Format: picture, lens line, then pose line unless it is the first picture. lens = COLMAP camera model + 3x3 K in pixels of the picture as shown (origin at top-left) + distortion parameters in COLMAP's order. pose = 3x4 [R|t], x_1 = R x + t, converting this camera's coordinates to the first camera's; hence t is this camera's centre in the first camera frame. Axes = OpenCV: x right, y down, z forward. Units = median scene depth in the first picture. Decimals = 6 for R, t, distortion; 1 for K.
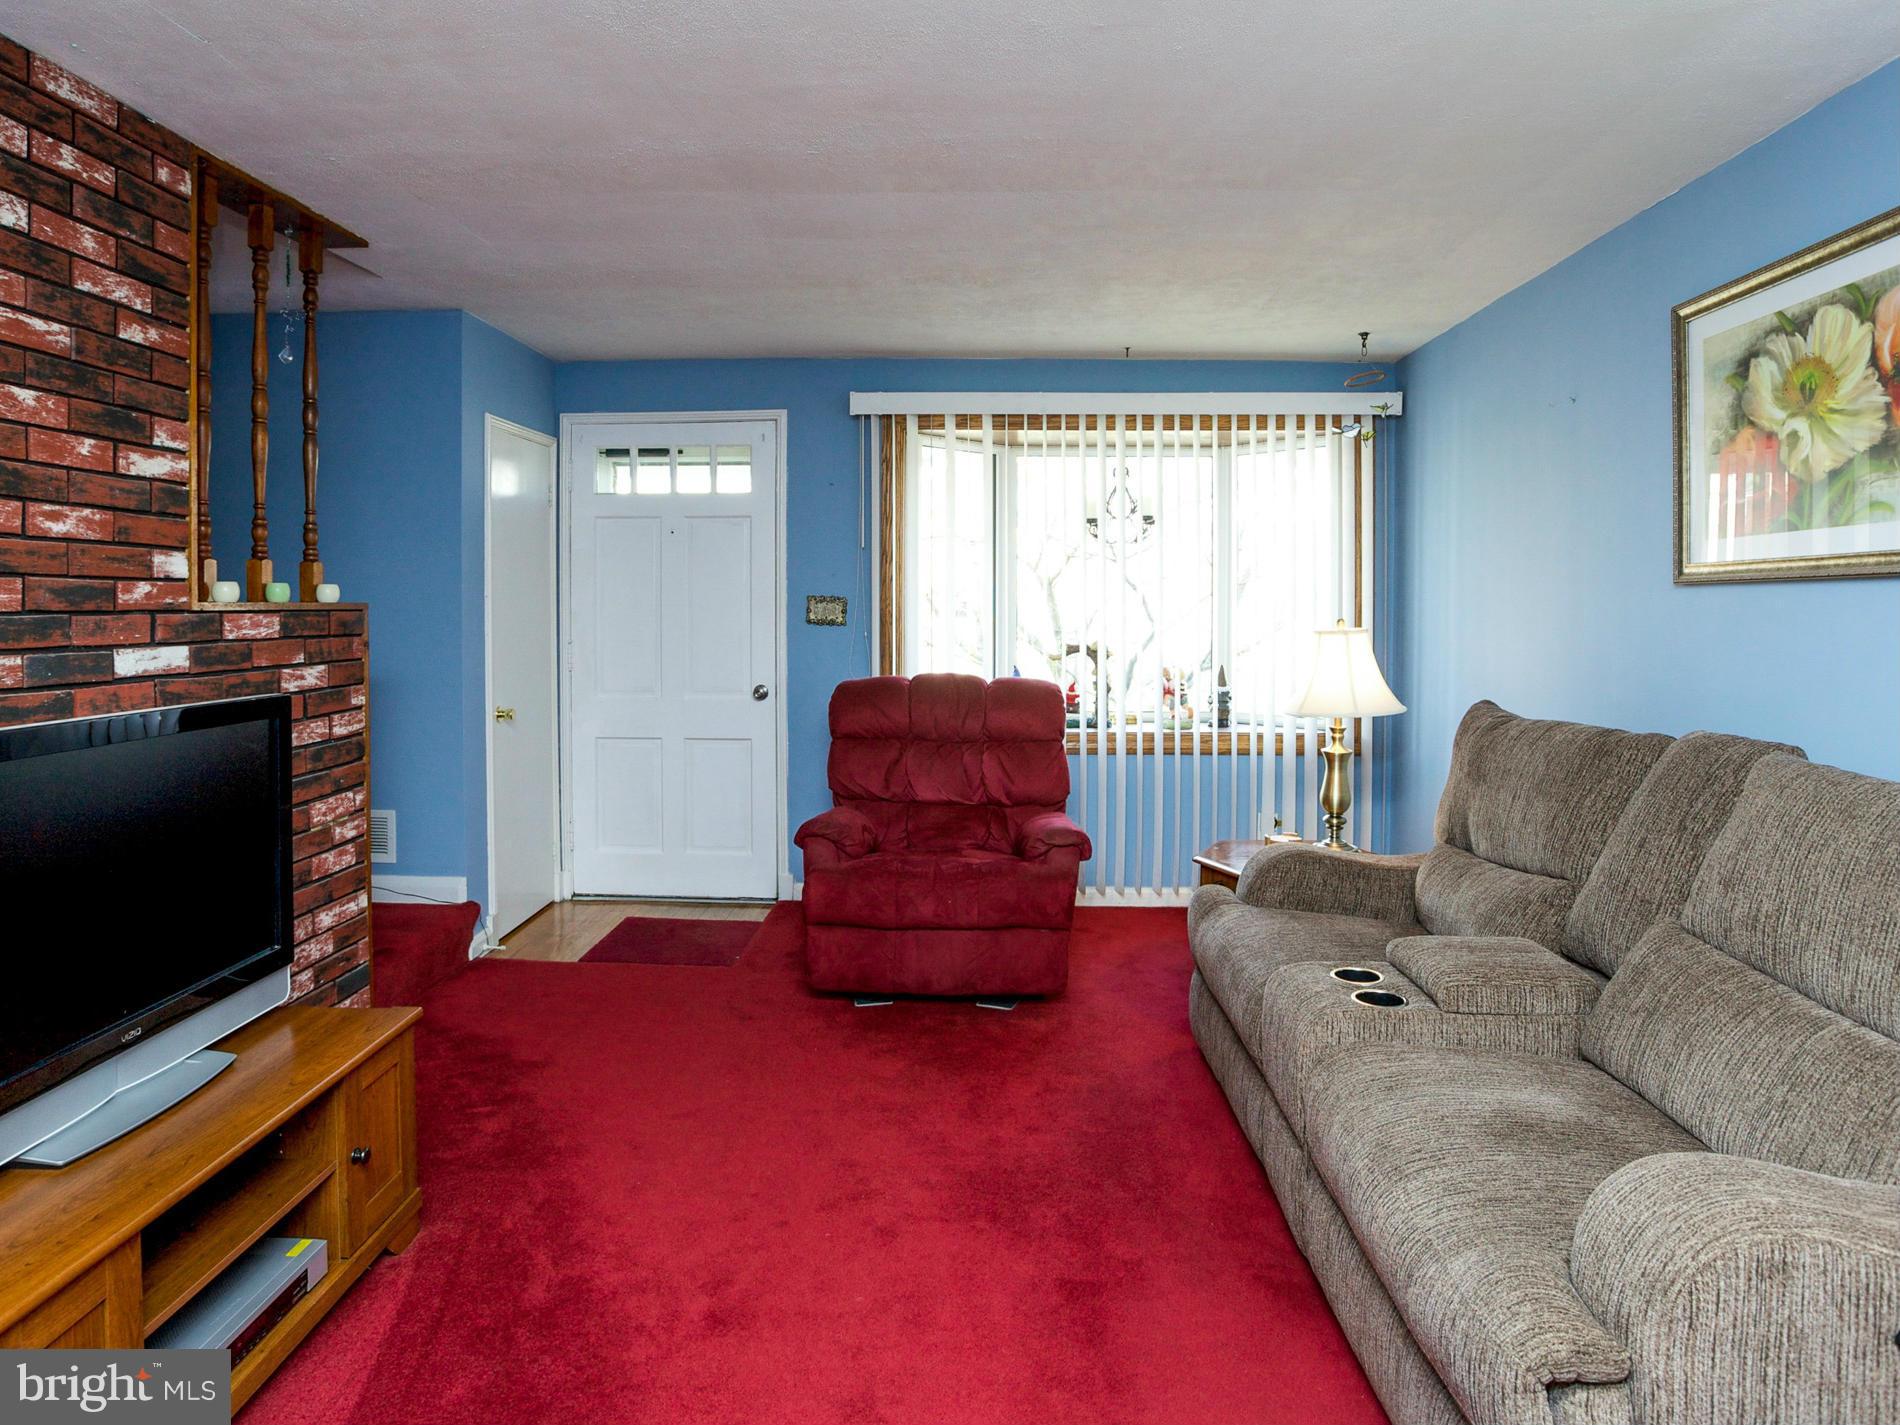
lens RADIAL K [[1139.2, 0, 982.5], [0, 1139.2, 628.6], [0, 0, 1]] dist [-0.078354, 0.030827]
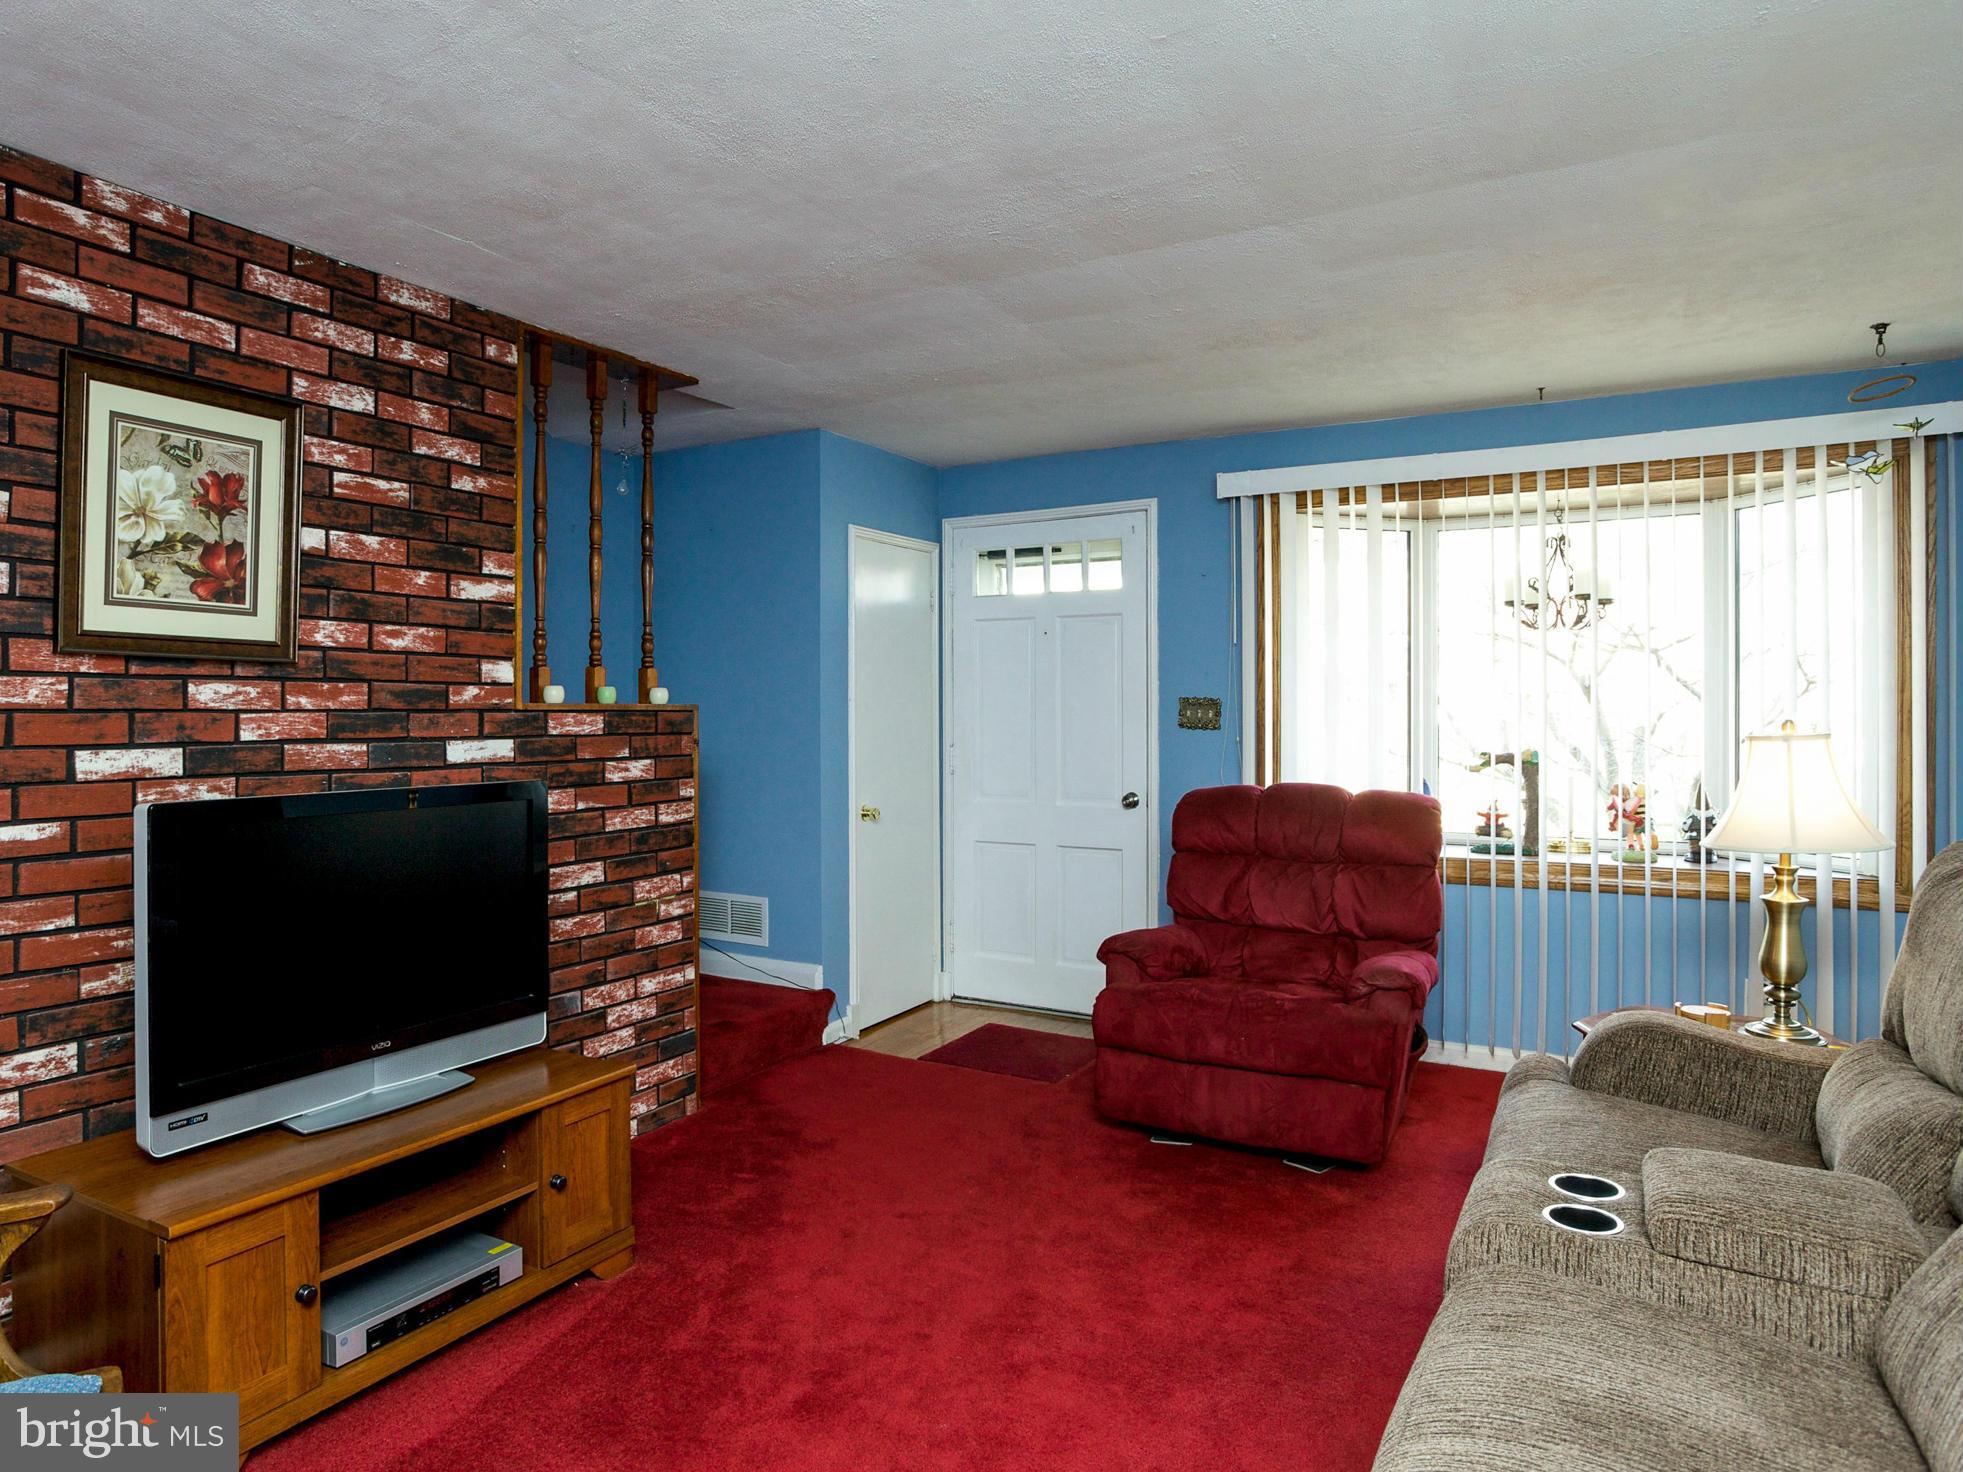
lens RADIAL K [[1233.6, 0, 962.1], [0, 1233.6, 721.5], [0, 0, 1]] dist [-0.065263, 0.033579]
pose [[0.872437, -0.000146, -0.488727, 0.288632], [-0.006866, 0.999898, -0.012555, 0.007836], [0.488679, 0.014309, 0.872347, 0.064391]]
